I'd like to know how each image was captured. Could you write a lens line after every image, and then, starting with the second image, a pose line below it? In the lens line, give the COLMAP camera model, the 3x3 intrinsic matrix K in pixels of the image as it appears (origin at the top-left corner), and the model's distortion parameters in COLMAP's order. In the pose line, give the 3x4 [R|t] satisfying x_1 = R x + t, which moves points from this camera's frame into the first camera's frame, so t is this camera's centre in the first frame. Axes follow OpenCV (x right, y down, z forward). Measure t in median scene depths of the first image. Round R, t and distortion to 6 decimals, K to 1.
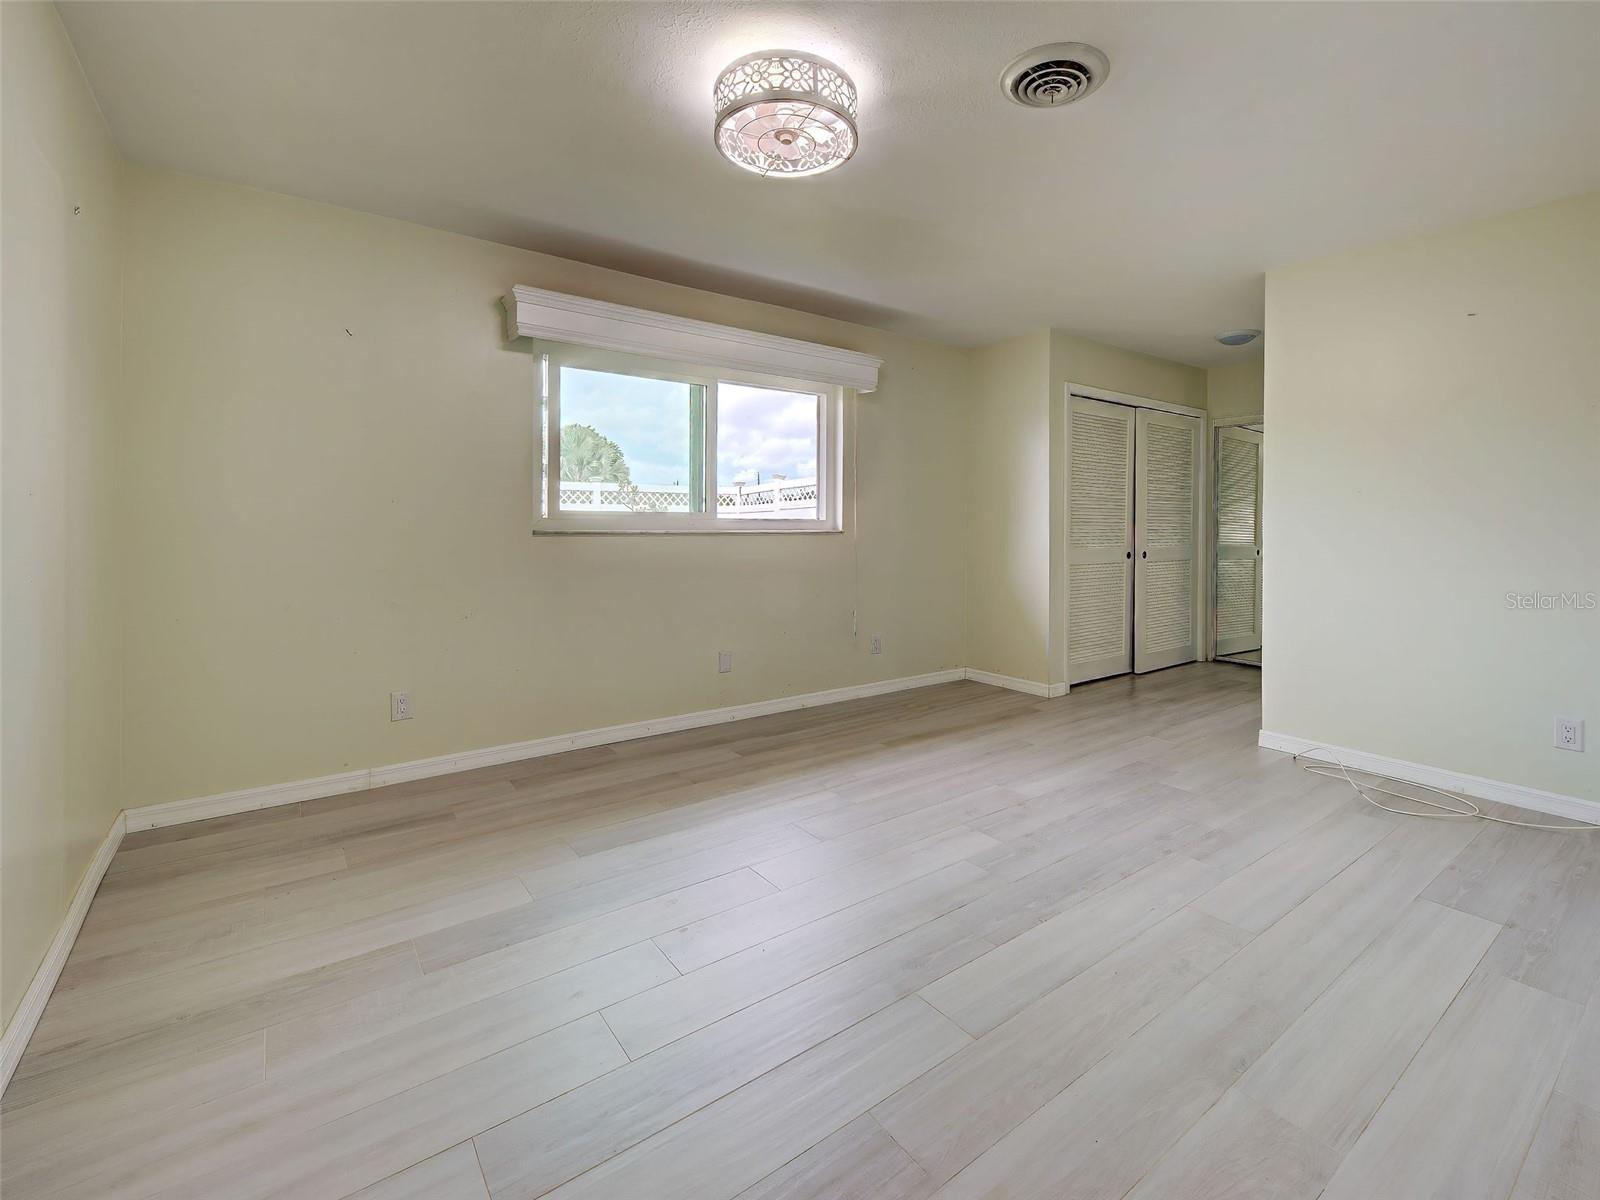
lens RADIAL K [[717.0, 0, 850.7], [0, 717.0, 528.6], [0, 0, 1]] dist [0.010013, -0.002949]
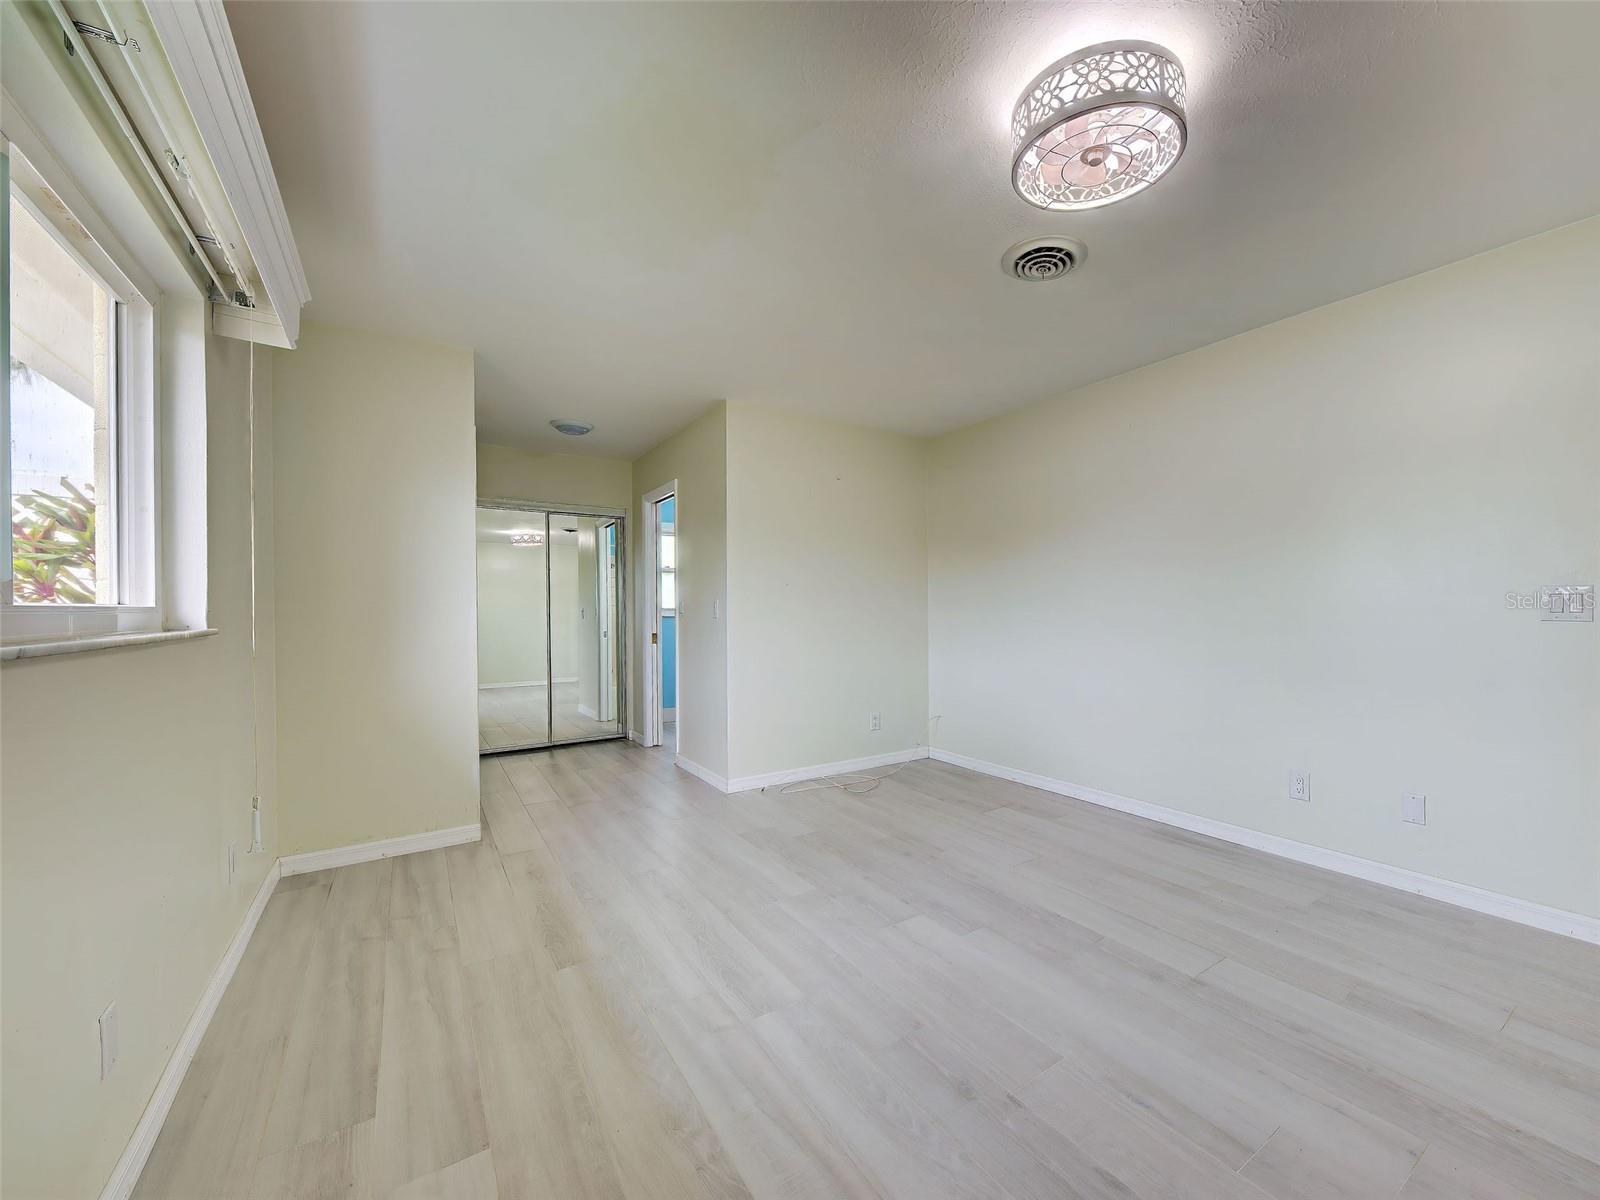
lens RADIAL K [[656.5, 0, 868.8], [0, 656.5, 610.1], [0, 0, 1]] dist [0.002215, -0.001895]
pose [[0.044672, -0.007749, 0.998972, -0.602975], [0.014926, 0.999863, 0.007088, -0.010876], [-0.998890, 0.014594, 0.044782, 0.833641]]
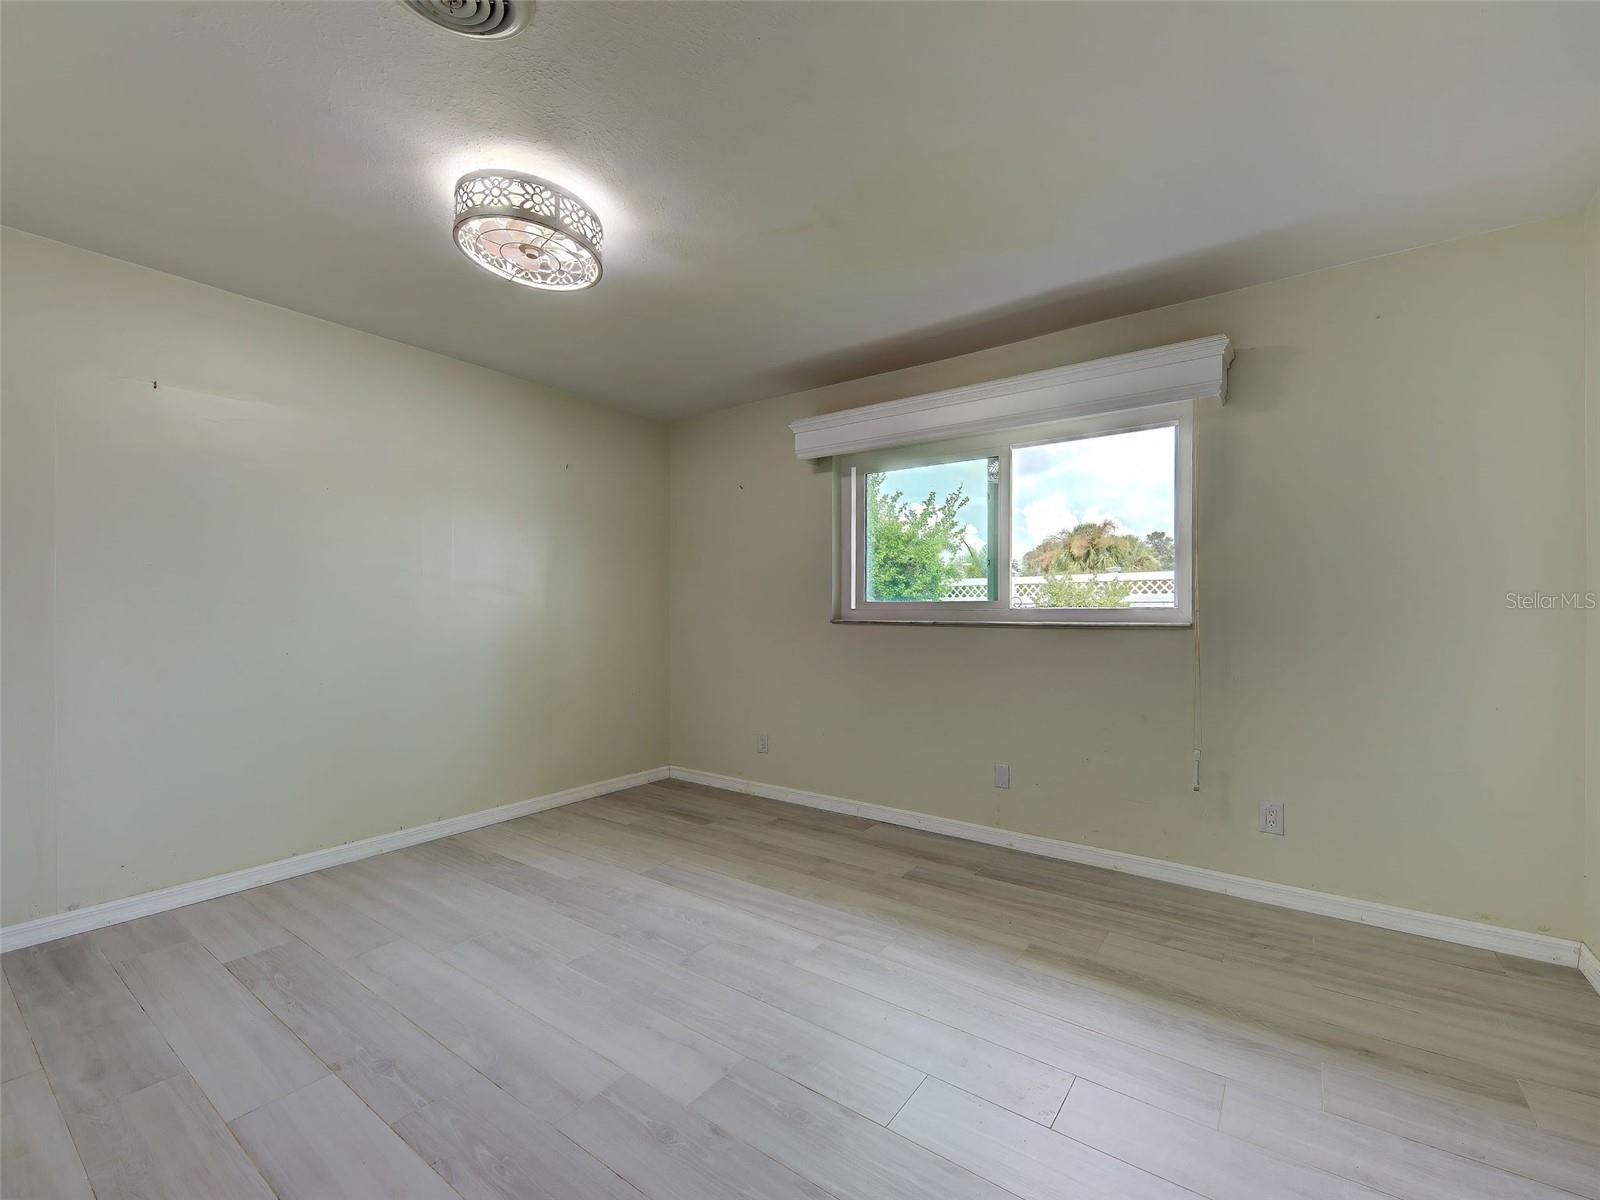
lens RADIAL K [[656.5, 0, 872.1], [0, 656.5, 621.3], [0, 0, 1]] dist [0.002215, -0.001895]
pose [[0.331043, 0.011378, -0.943547, 0.670018], [-0.006311, 0.999932, 0.009844, -0.006639], [0.943595, 0.002695, 0.331092, 0.779899]]
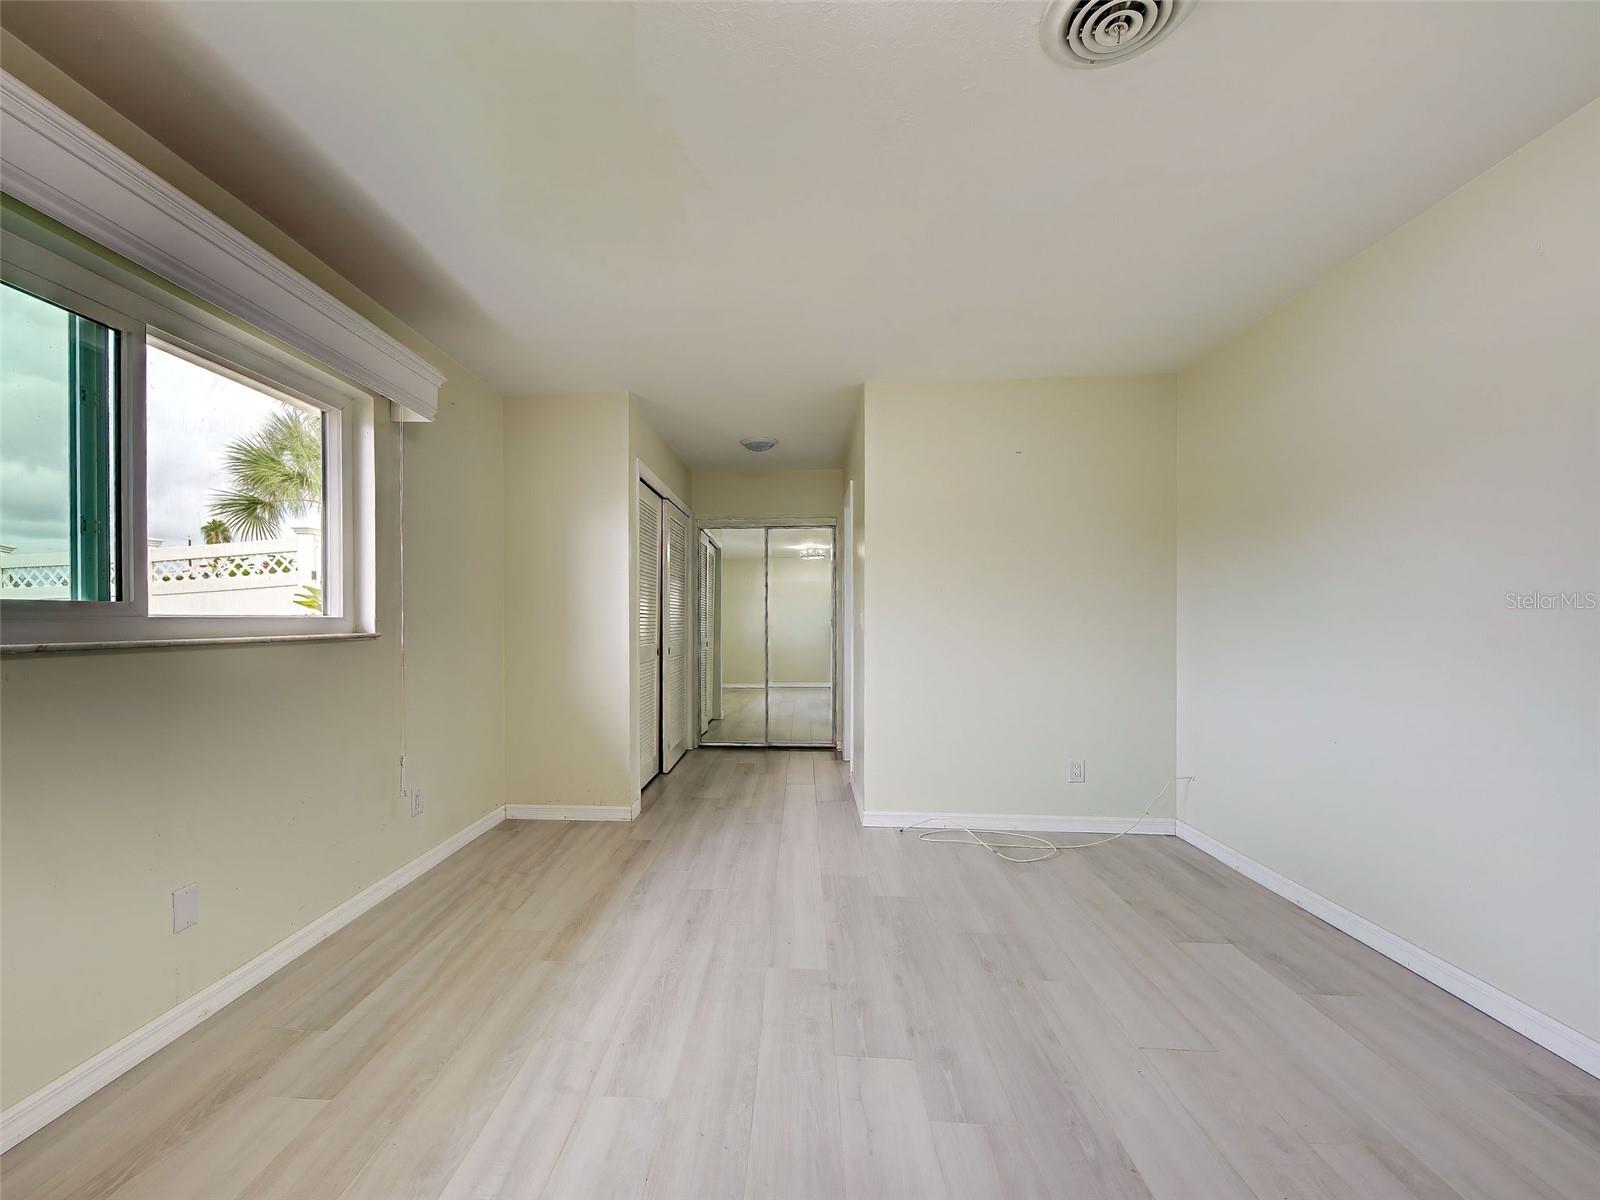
lens RADIAL K [[656.5, 0, 735.3], [0, 656.5, 619.7], [0, 0, 1]] dist [0.002215, -0.001895]
pose [[0.688262, -0.008576, 0.725412, -0.317736], [0.012034, 0.999928, 0.000403, -0.010010], [-0.725362, 0.008453, 0.688315, 0.542168]]
